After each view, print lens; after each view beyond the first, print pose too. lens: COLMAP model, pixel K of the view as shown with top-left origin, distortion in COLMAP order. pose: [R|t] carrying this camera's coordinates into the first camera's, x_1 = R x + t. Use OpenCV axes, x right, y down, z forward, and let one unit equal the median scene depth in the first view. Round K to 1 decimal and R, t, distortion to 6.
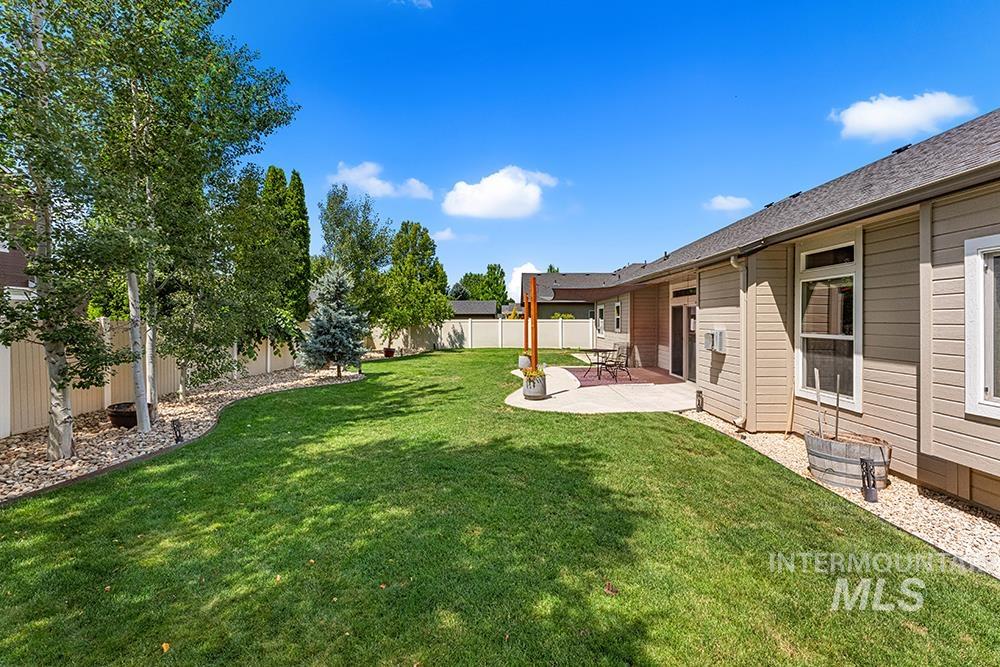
lens RADIAL K [[418.0, 0, 500.5], [0, 418.0, 322.9], [0, 0, 1]] dist [-0.000632, -0.000867]
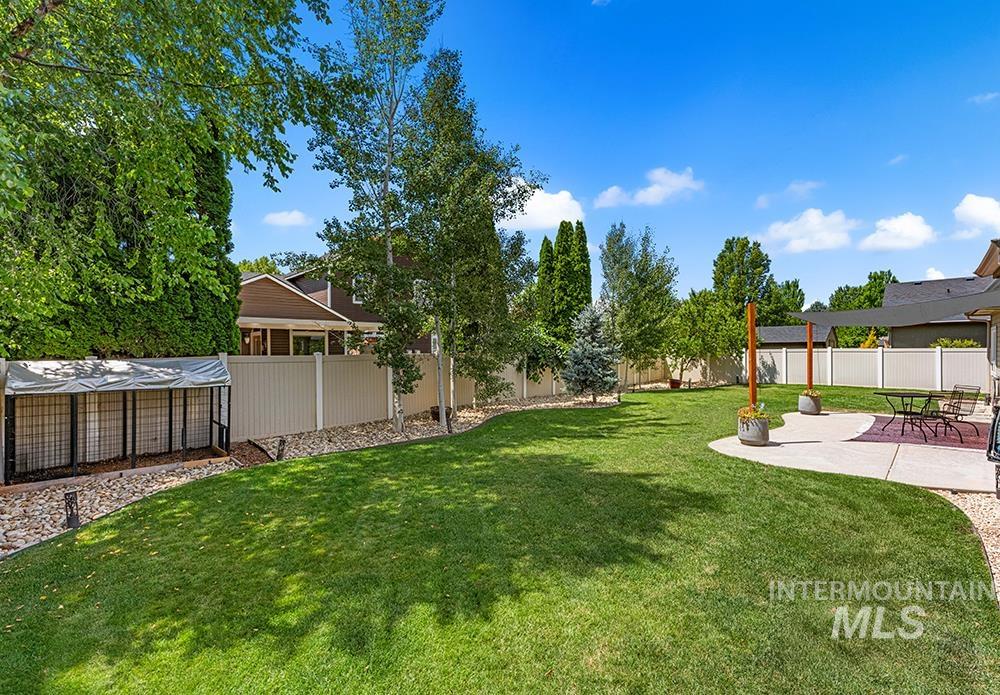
lens RADIAL K [[425.6, 0, 496.6], [0, 425.6, 353.5], [0, 0, 1]] dist [0.001006, 0.000128]
pose [[0.716124, 0.000114, -0.697973, 0.209643], [0.002509, 0.999993, 0.002737, -0.005291], [0.697968, -0.003711, 0.716119, 0.004091]]
